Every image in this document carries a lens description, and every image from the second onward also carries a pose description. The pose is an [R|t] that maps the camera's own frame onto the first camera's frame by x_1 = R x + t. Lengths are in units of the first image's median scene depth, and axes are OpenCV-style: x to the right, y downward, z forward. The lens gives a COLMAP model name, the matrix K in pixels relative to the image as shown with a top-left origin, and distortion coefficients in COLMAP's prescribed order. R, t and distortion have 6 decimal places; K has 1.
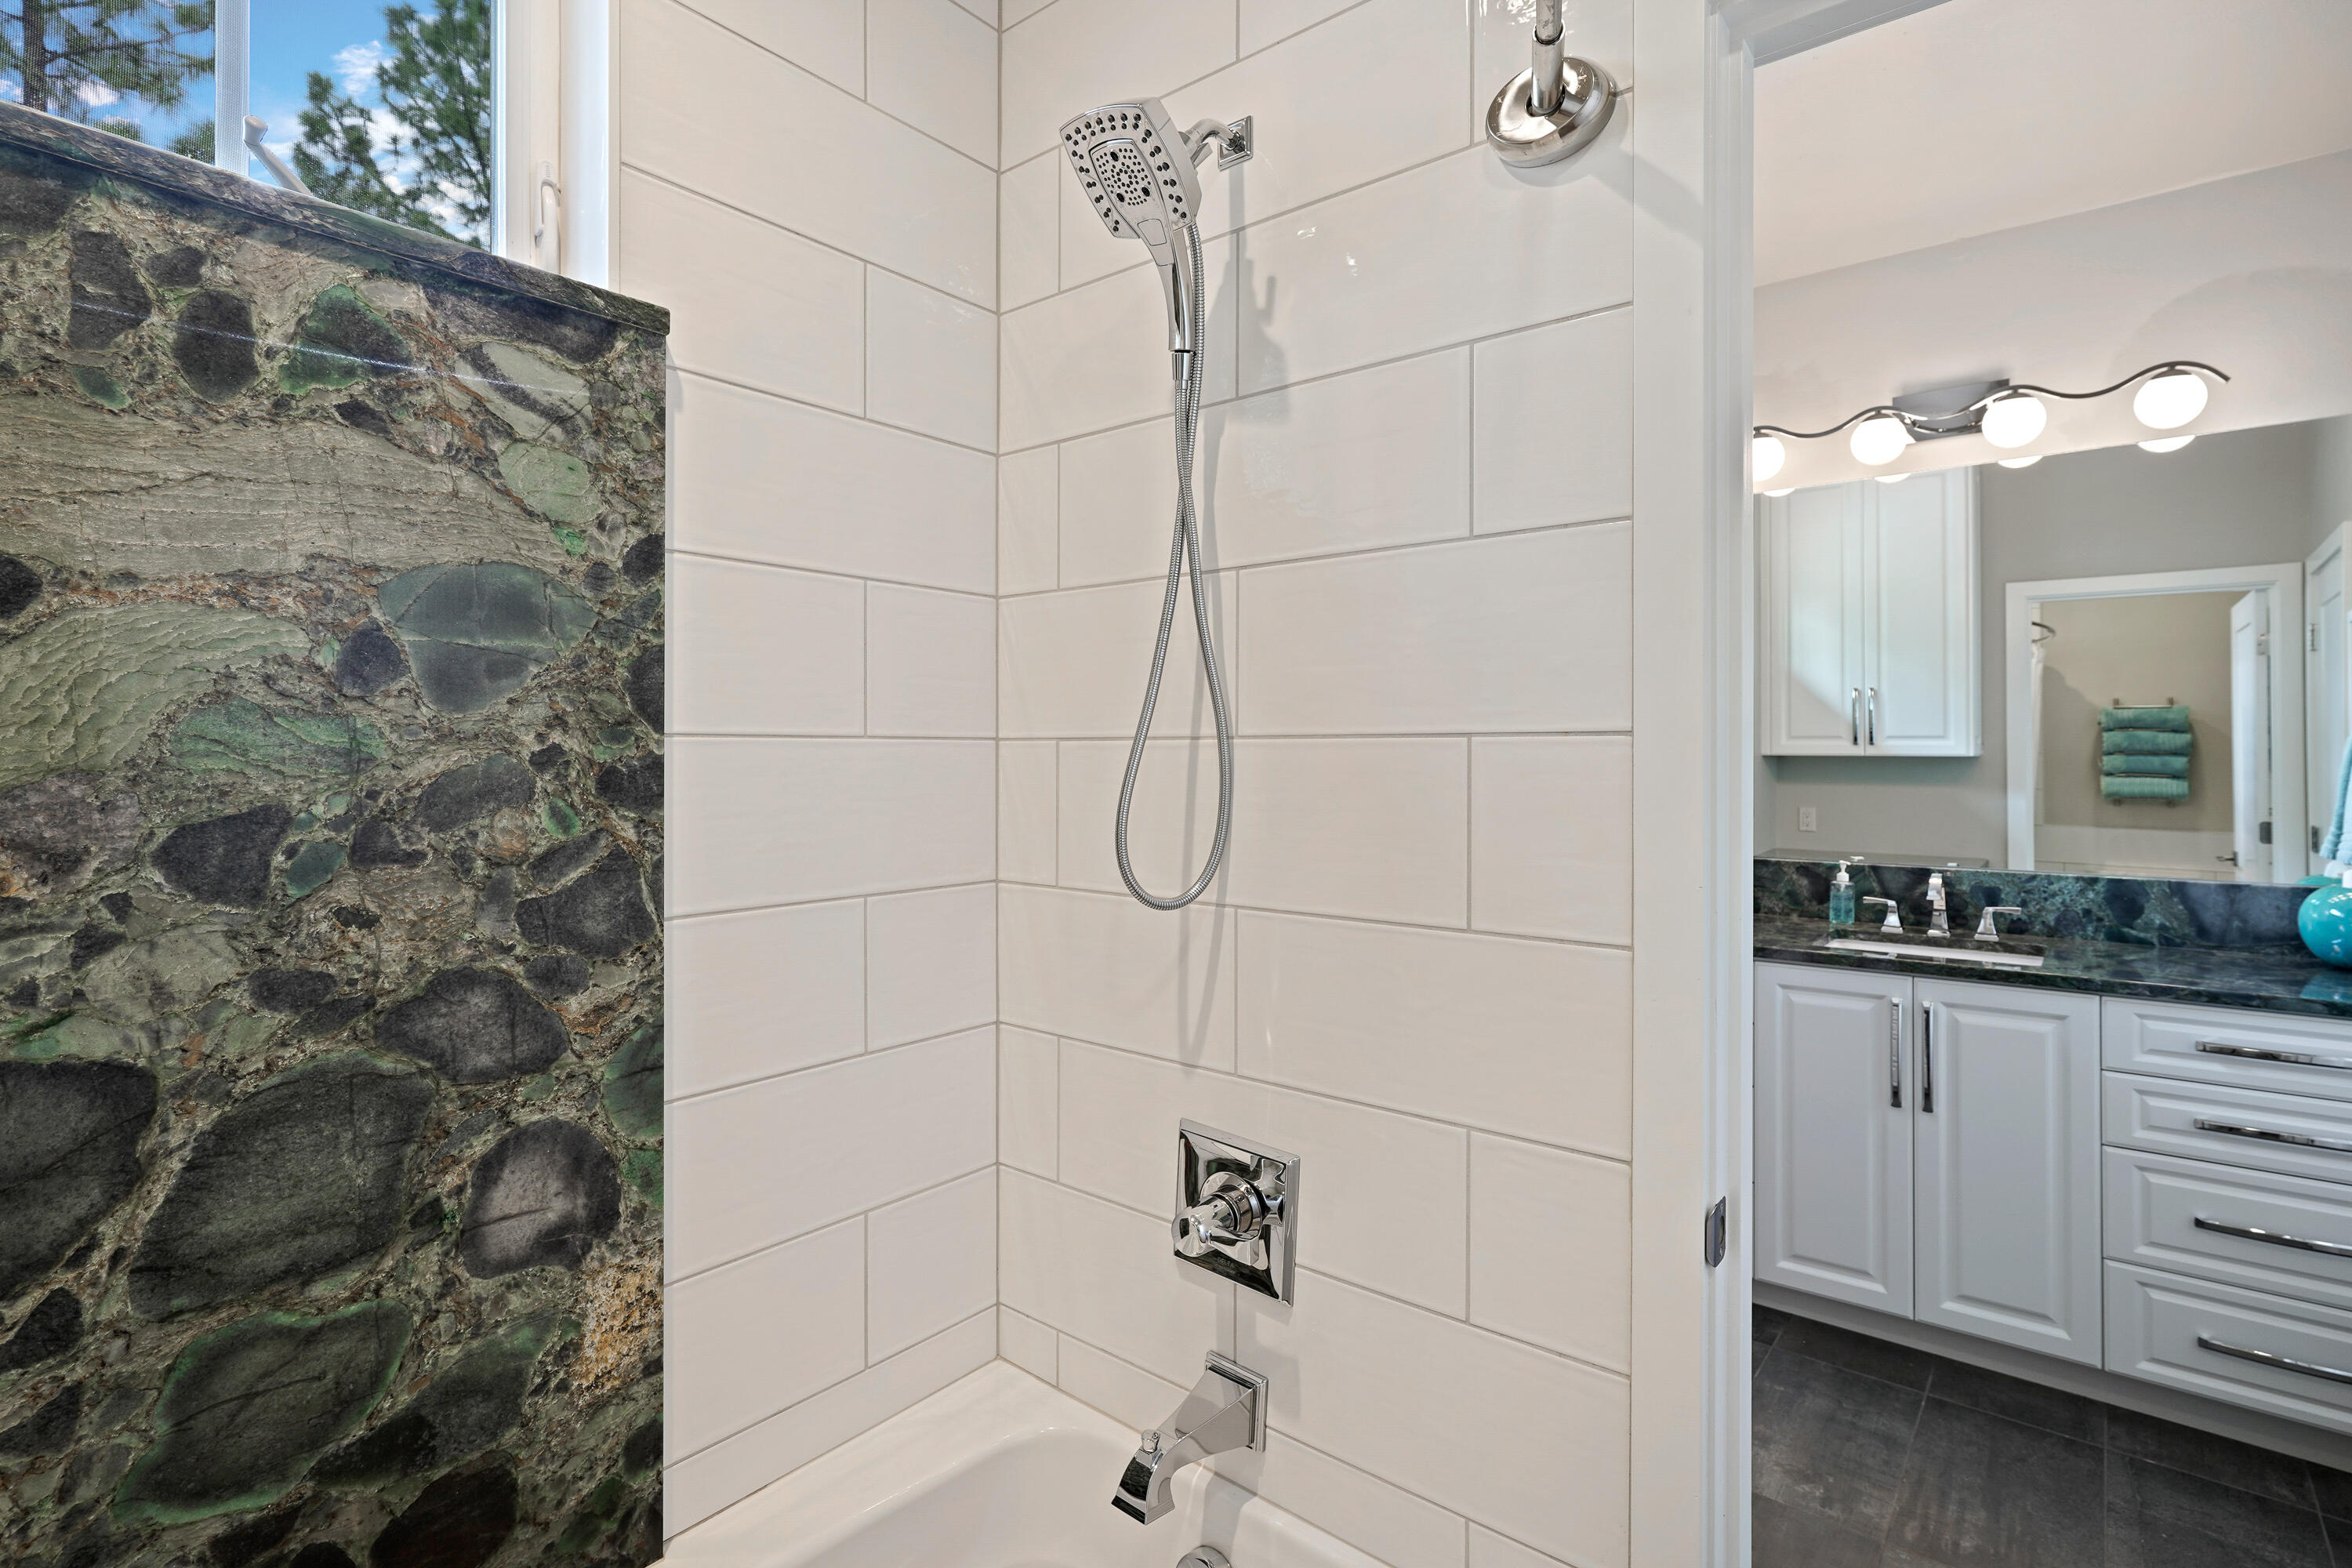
lens RADIAL K [[1152.5, 0, 1173.9], [0, 1152.5, 767.3], [0, 0, 1]] dist [-0.011671, 0.005406]
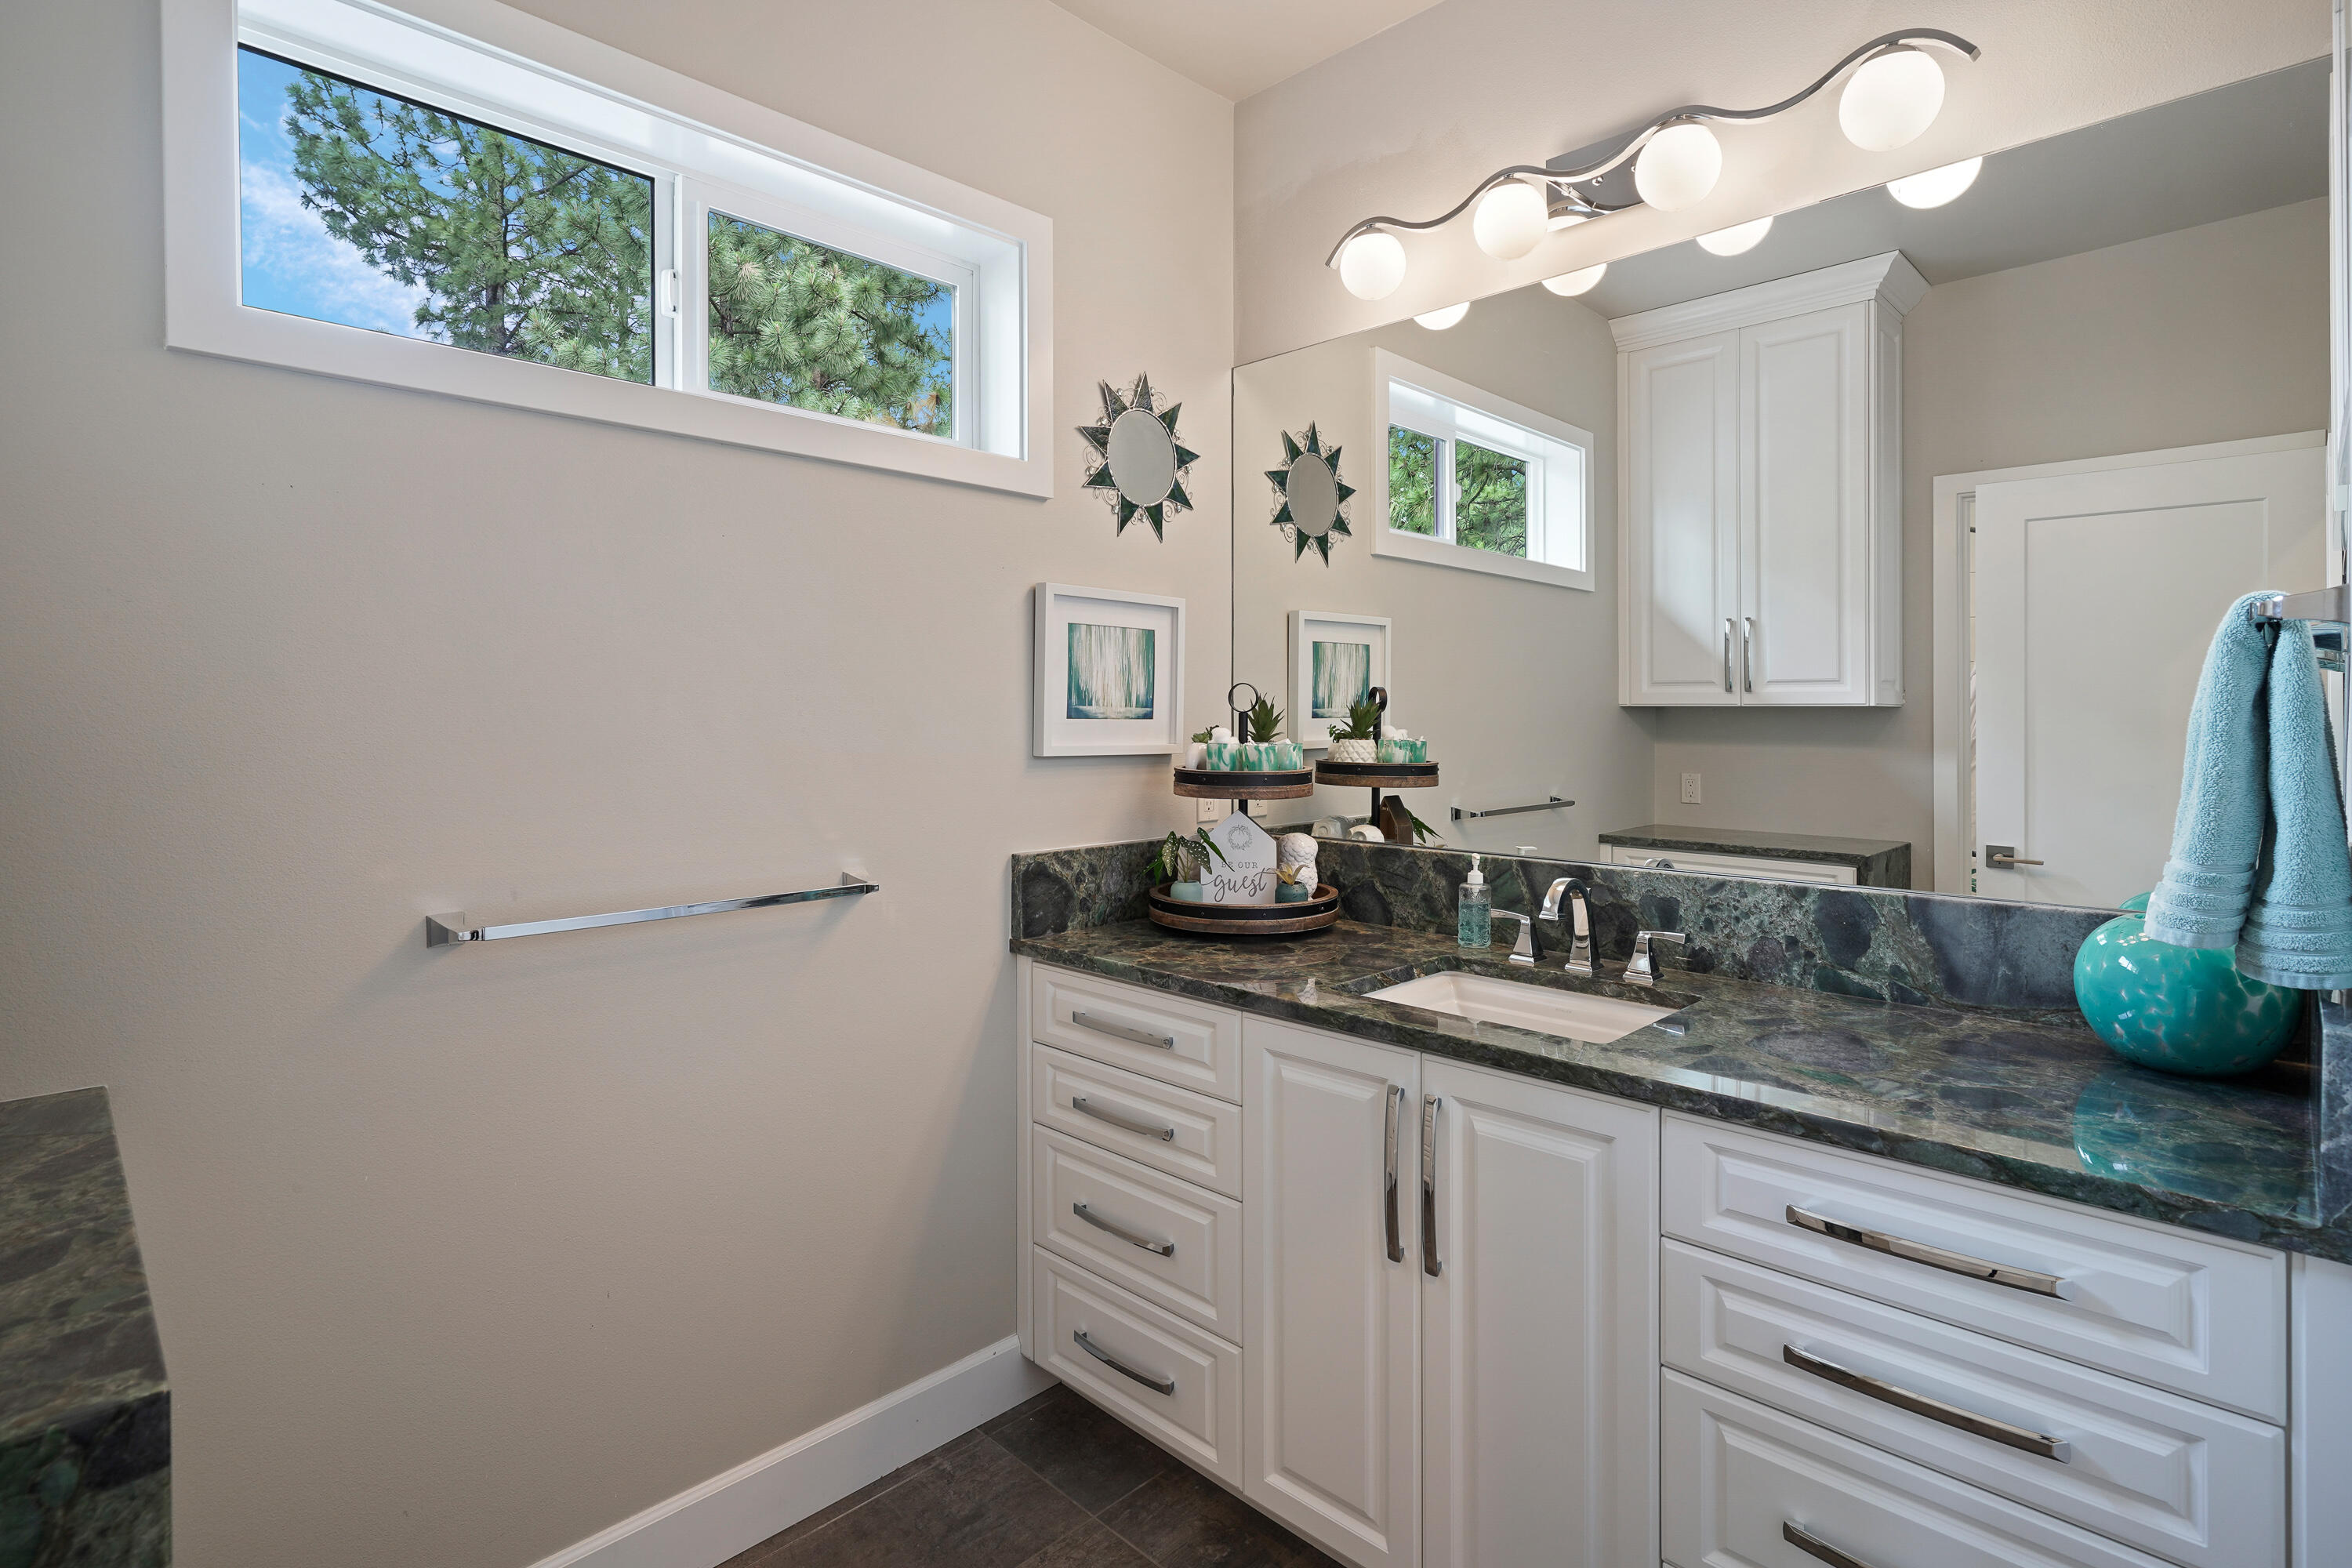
lens RADIAL K [[1152.5, 0, 1168.8], [0, 1152.5, 739.9], [0, 0, 1]] dist [-0.011671, 0.005406]
pose [[0.994714, -0.003584, -0.102621, 0.522178], [0.004282, 0.999969, 0.006582, 0.009967], [0.102594, -0.006987, 0.994699, 0.339911]]
